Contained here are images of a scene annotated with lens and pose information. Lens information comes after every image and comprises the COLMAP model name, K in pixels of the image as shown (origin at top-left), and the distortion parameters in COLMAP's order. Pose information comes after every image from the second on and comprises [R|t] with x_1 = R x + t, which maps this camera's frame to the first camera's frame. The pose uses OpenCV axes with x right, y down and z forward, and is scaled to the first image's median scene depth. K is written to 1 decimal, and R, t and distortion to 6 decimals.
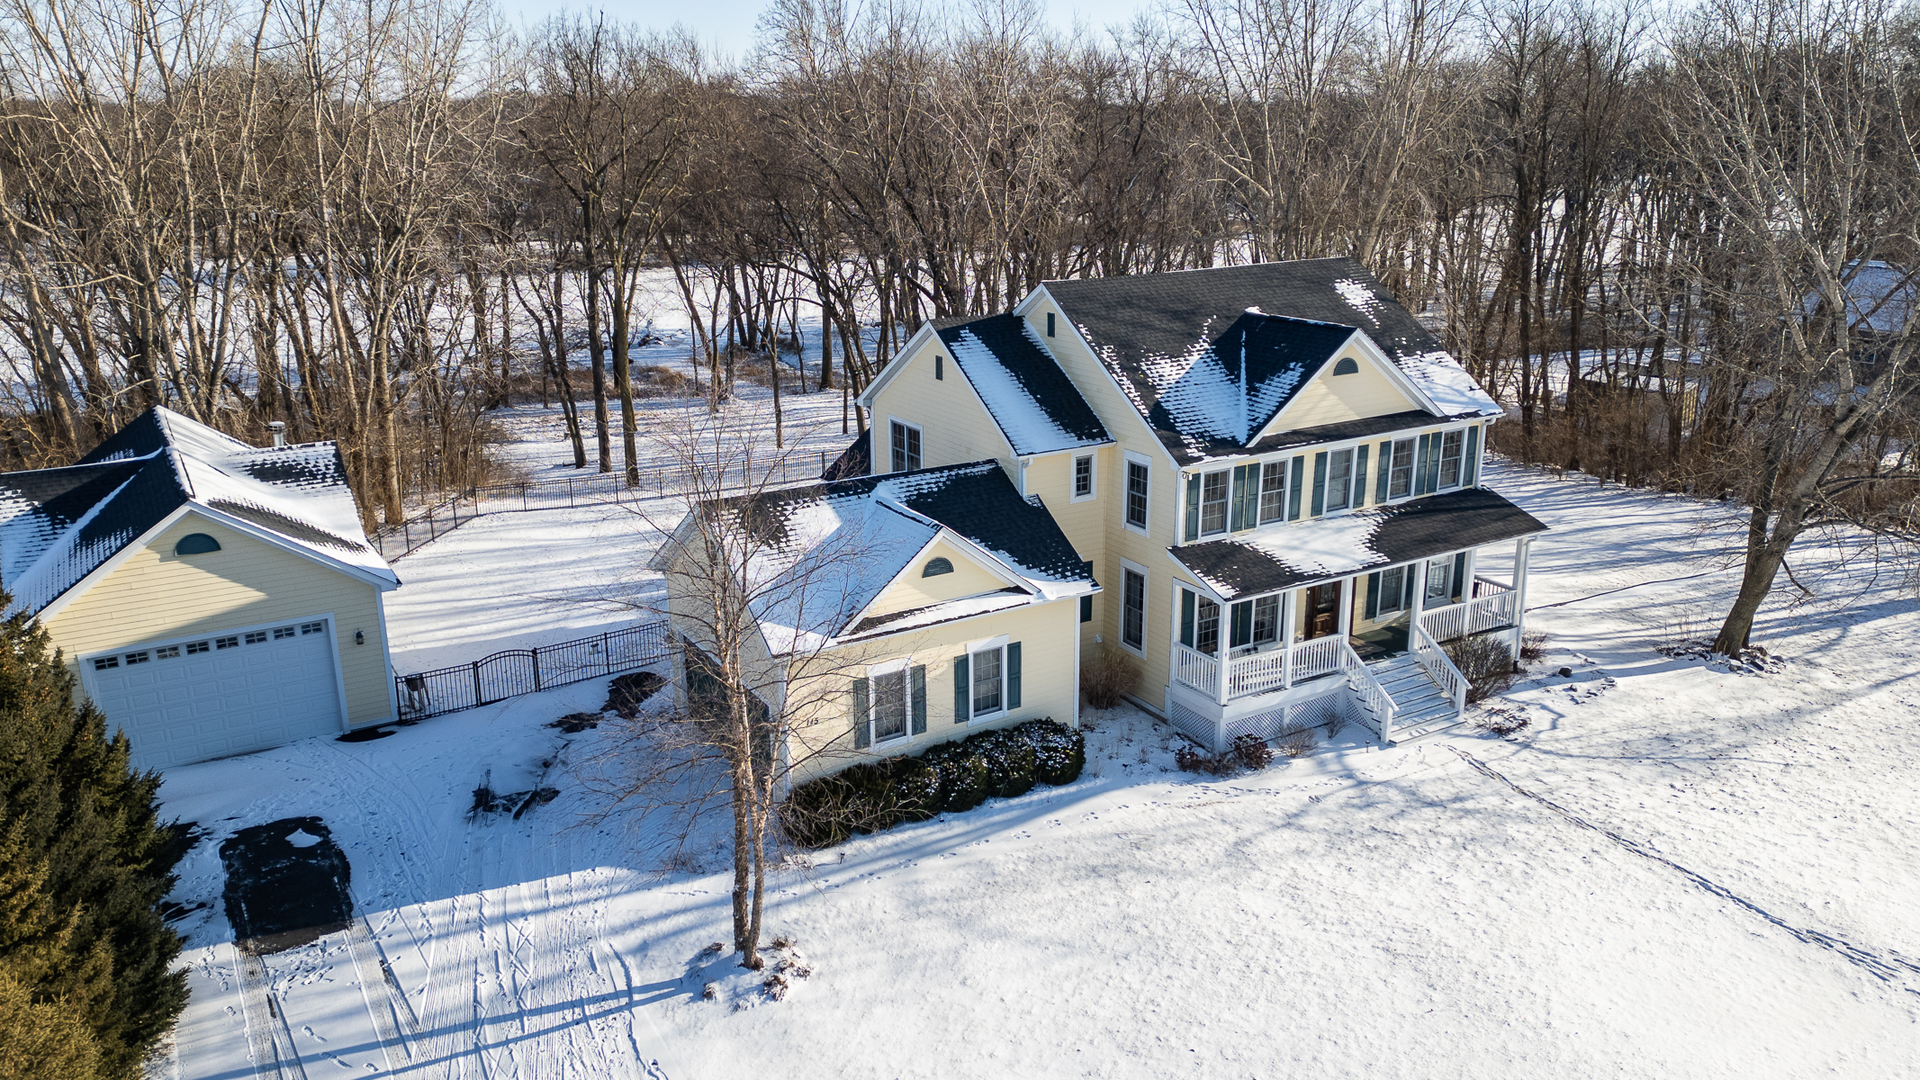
lens RADIAL K [[1387.3, 0, 973.1], [0, 1387.3, 547.7], [0, 0, 1]] dist [0.057786, -0.028841]
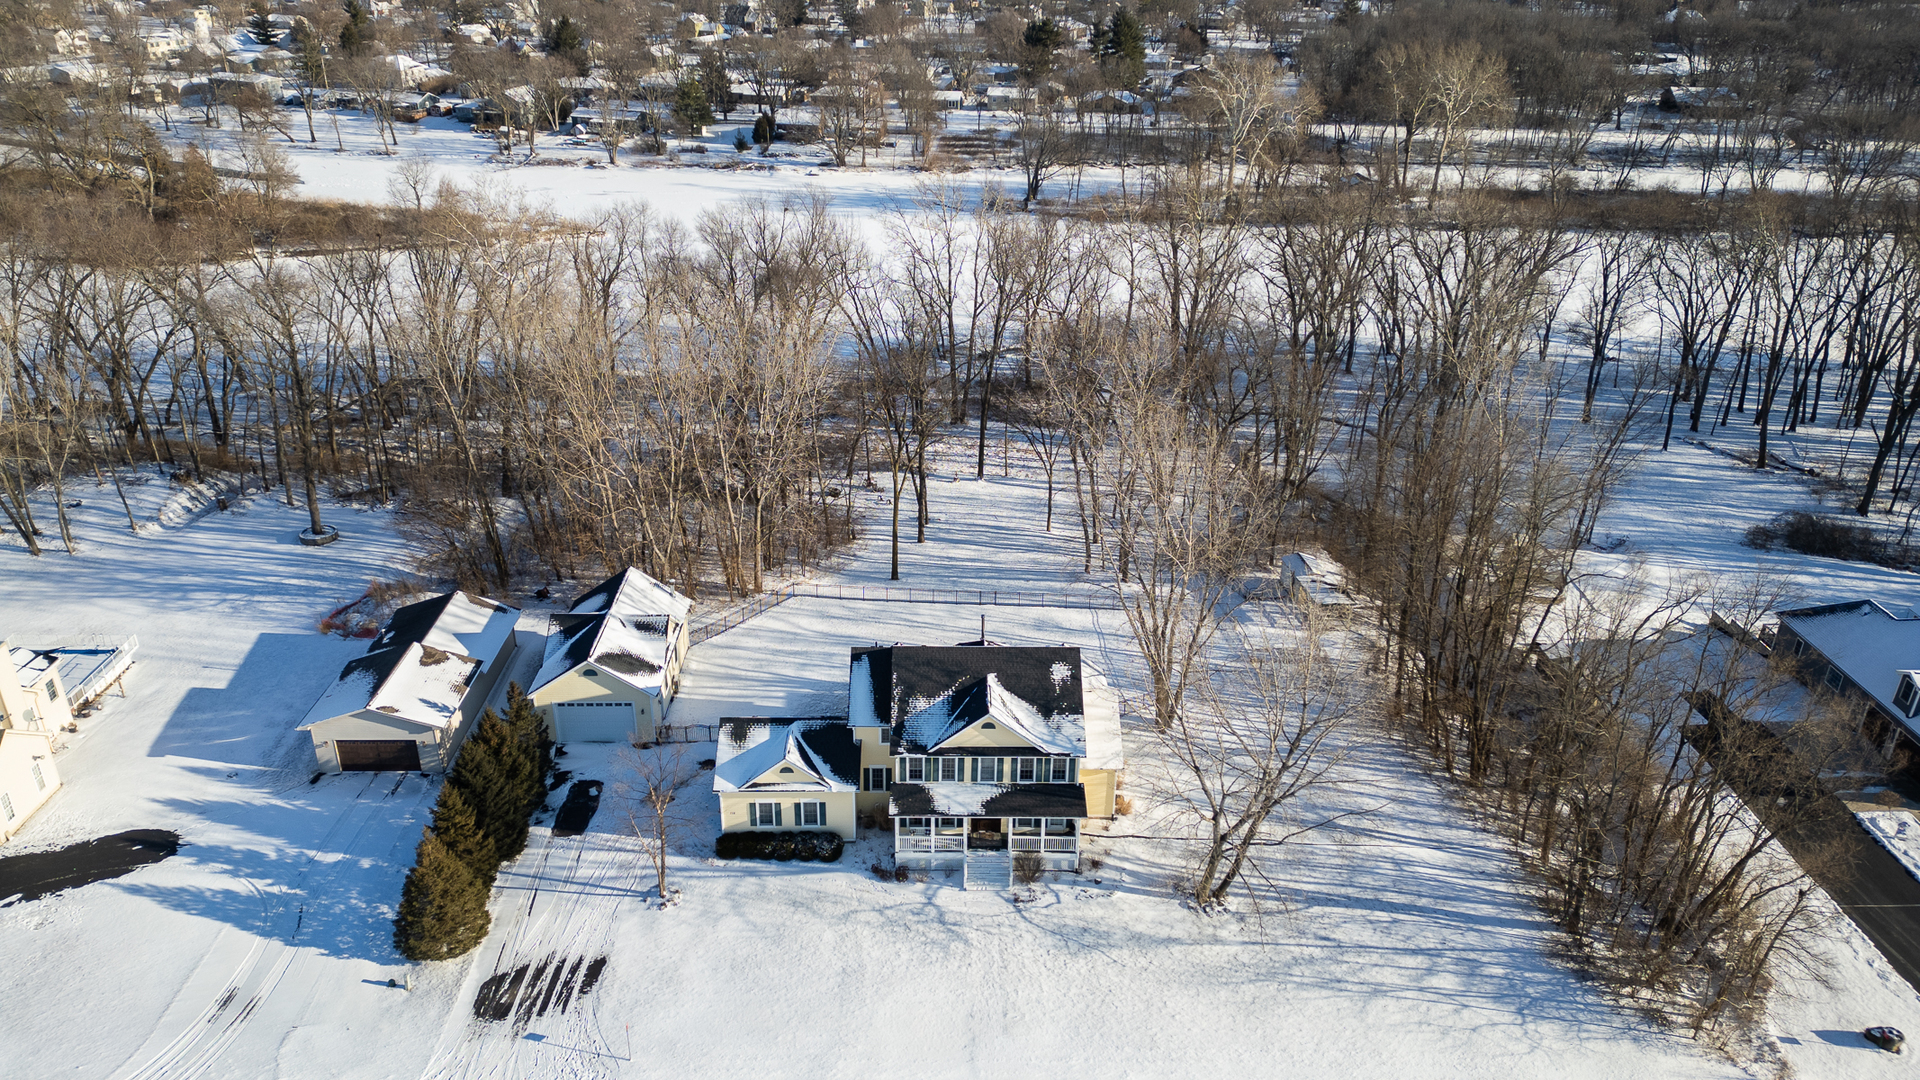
lens RADIAL K [[1387.3, 0, 978.6], [0, 1387.3, 484.5], [0, 0, 1]] dist [0.057786, -0.028841]
pose [[0.865589, 0.222234, -0.448741, 1.228883], [-0.173390, 0.973706, 0.147761, -0.877876], [0.469779, -0.050093, 0.881362, -1.017436]]
